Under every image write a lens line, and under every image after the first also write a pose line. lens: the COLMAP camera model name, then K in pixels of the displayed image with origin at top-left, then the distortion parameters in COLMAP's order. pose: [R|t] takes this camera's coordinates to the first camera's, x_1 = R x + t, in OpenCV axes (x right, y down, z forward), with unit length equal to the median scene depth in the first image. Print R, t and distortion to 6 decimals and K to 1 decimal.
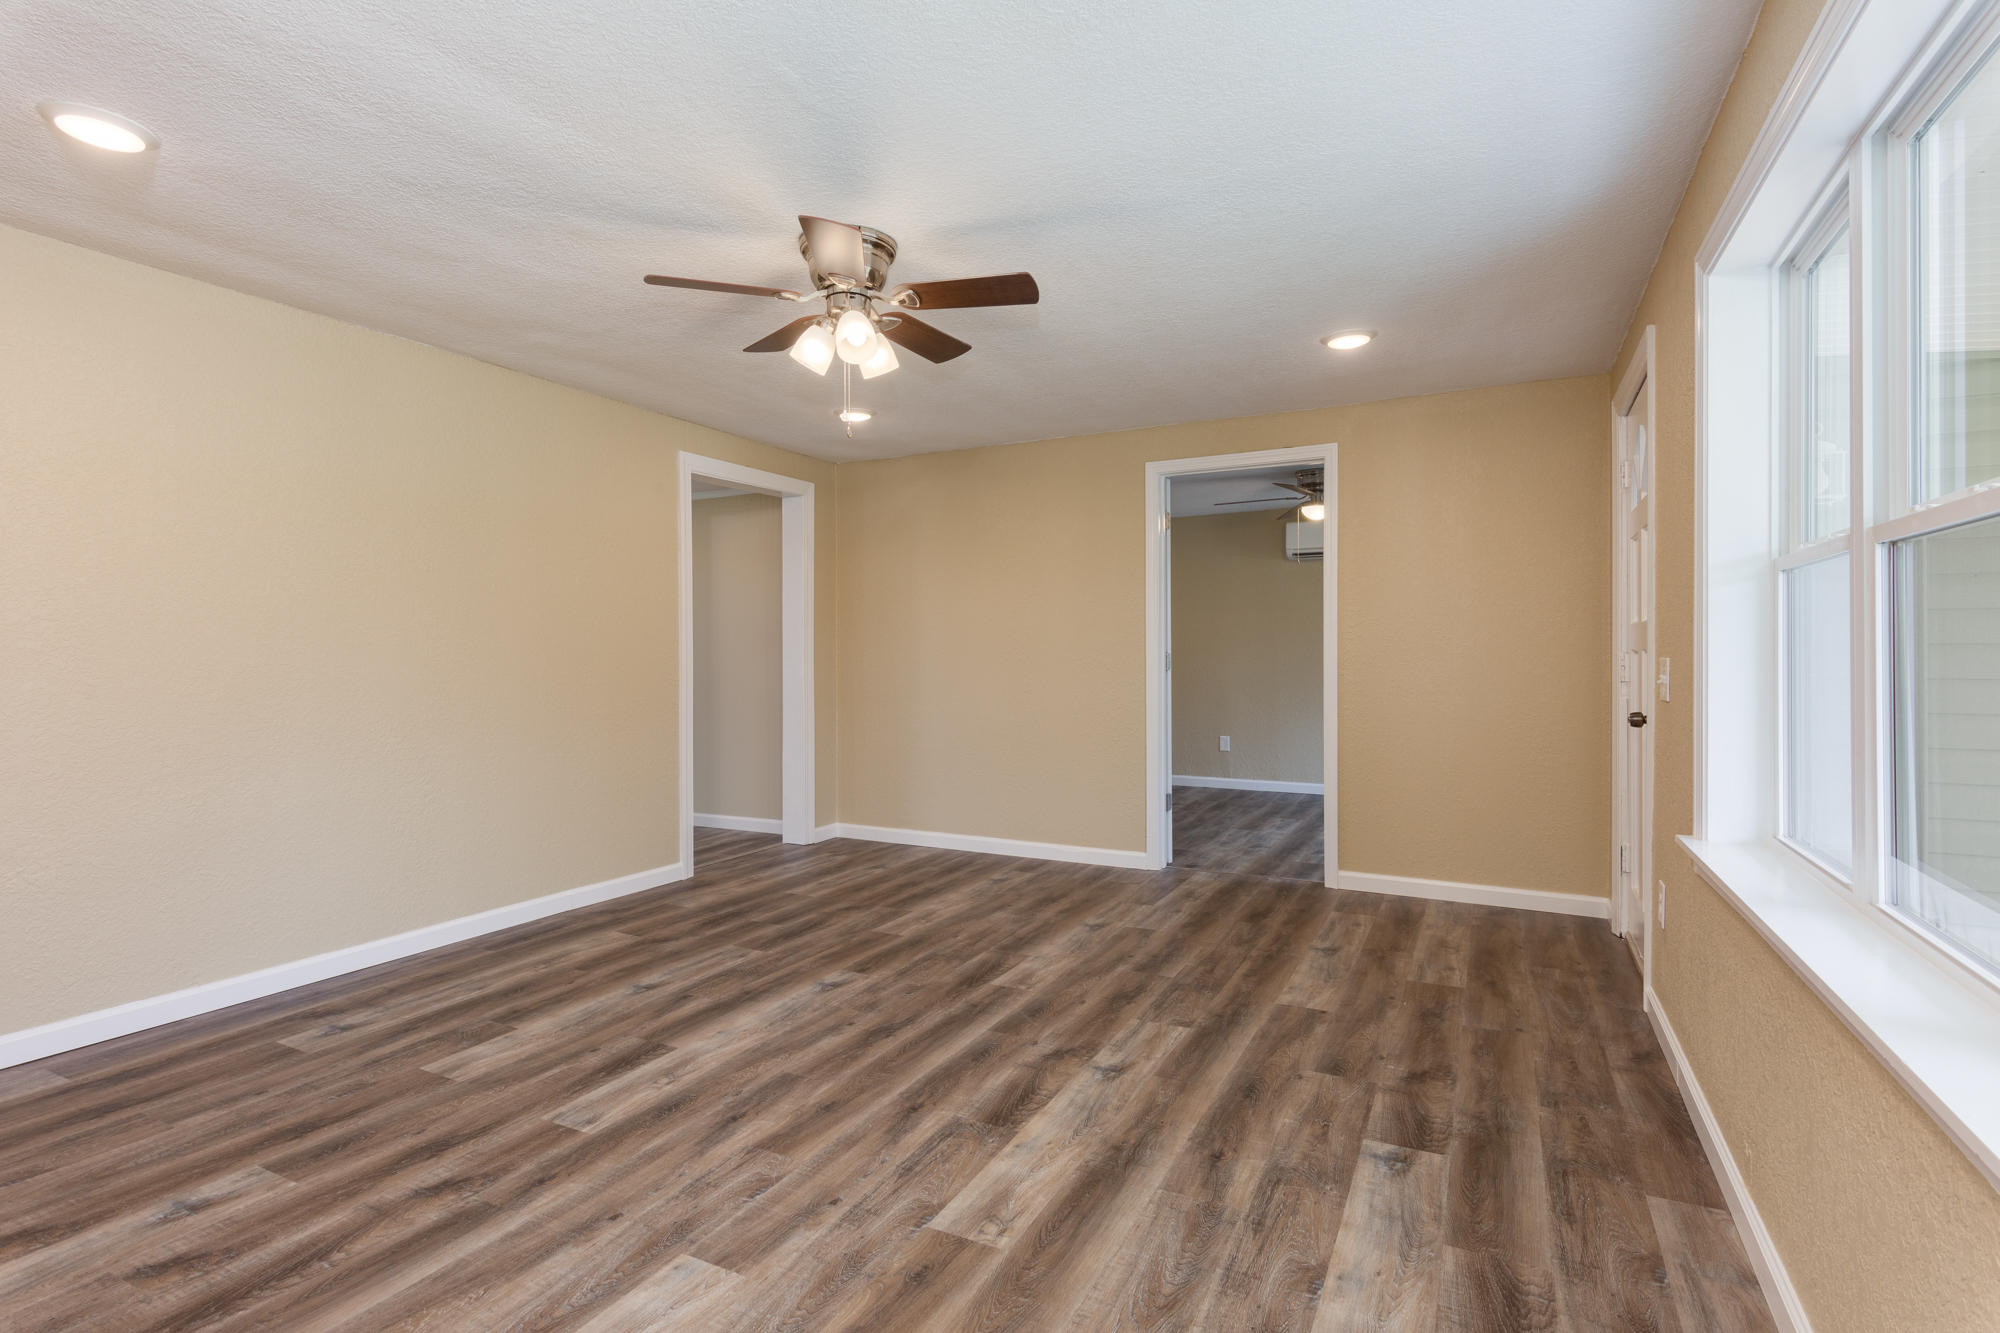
lens RADIAL K [[982.5, 0, 994.4], [0, 982.5, 651.7], [0, 0, 1]] dist [-0.000466, 0.000573]
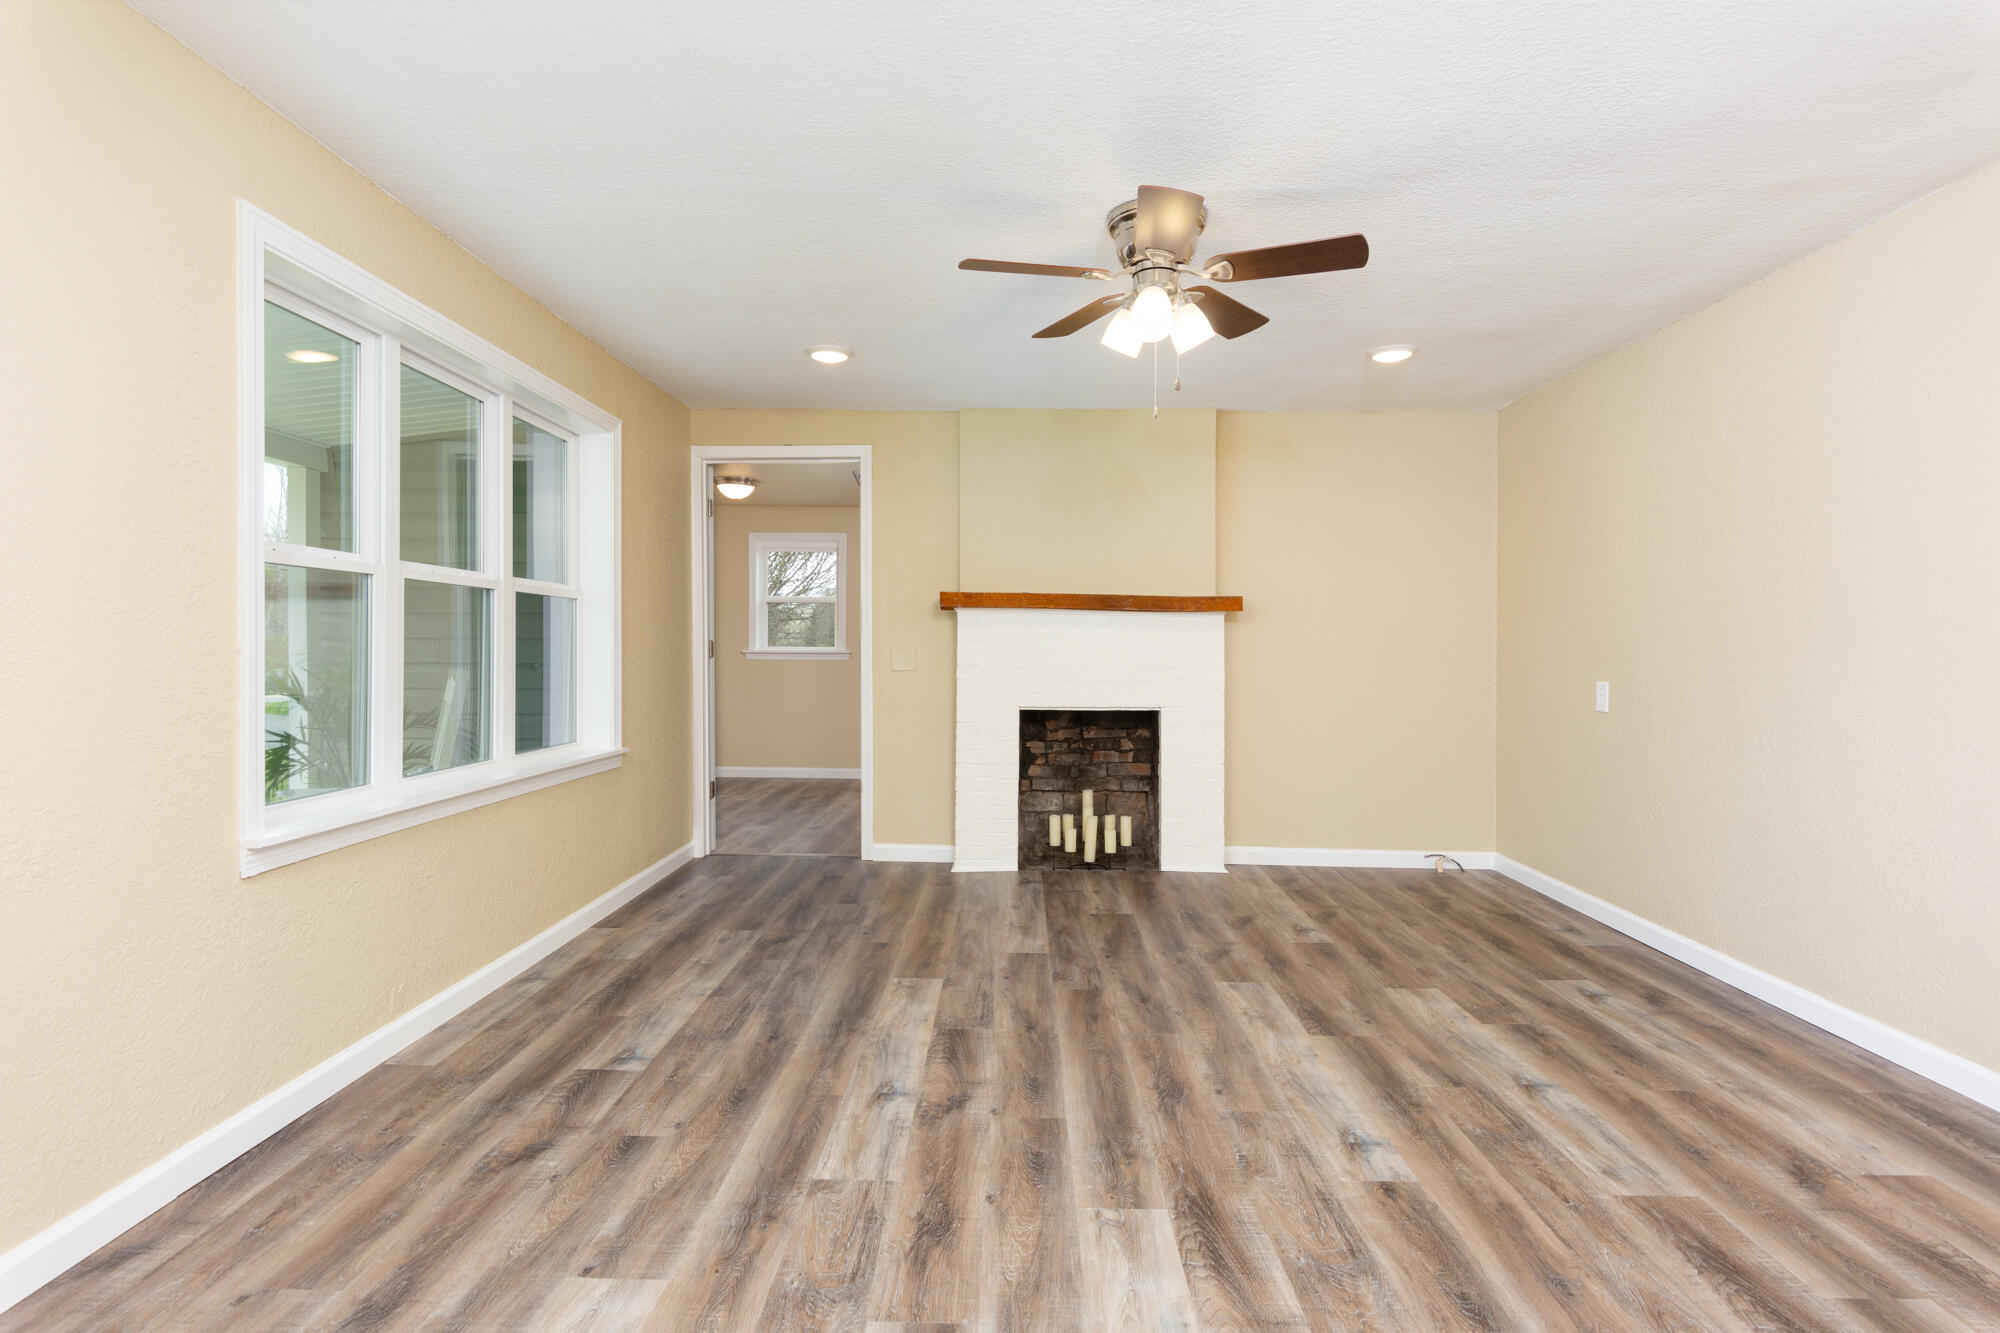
lens RADIAL K [[982.5, 0, 1006.3], [0, 982.5, 666.9], [0, 0, 1]] dist [-0.000466, 0.000573]
pose [[-0.896143, 0.006049, -0.443725, 0.412498], [-0.003119, 0.999797, 0.019929, 0.007191], [0.443755, 0.019243, -0.895942, 1.806155]]
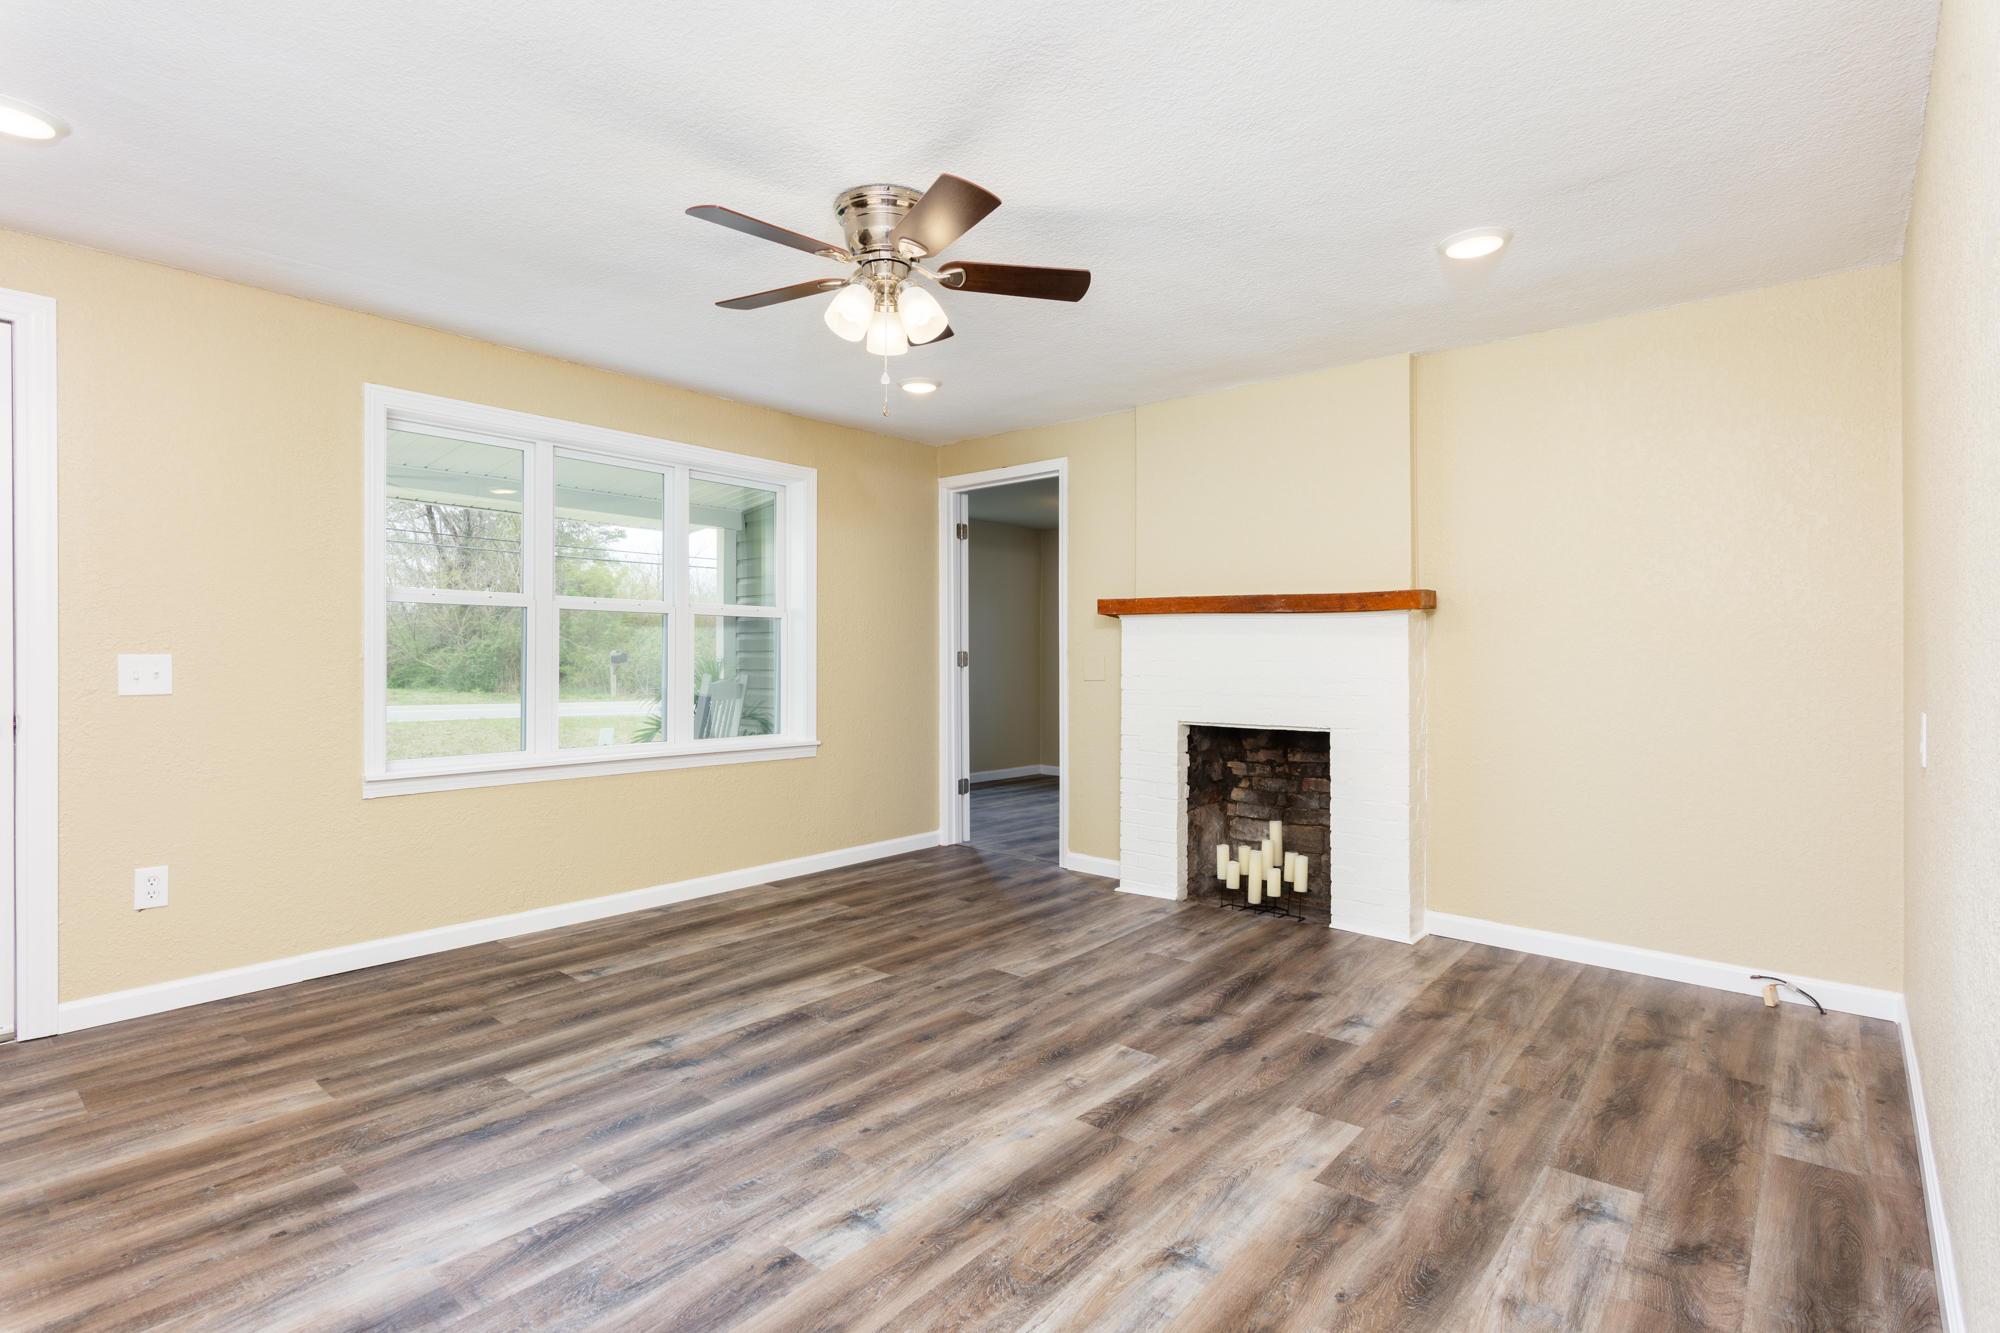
lens RADIAL K [[982.5, 0, 989.4], [0, 982.5, 656.1], [0, 0, 1]] dist [-0.000466, 0.000573]
pose [[-0.972814, -0.000751, 0.231588, -0.457174], [-0.001014, 0.999999, -0.001016, 0.008825], [-0.231587, -0.001223, -0.972813, 1.887496]]
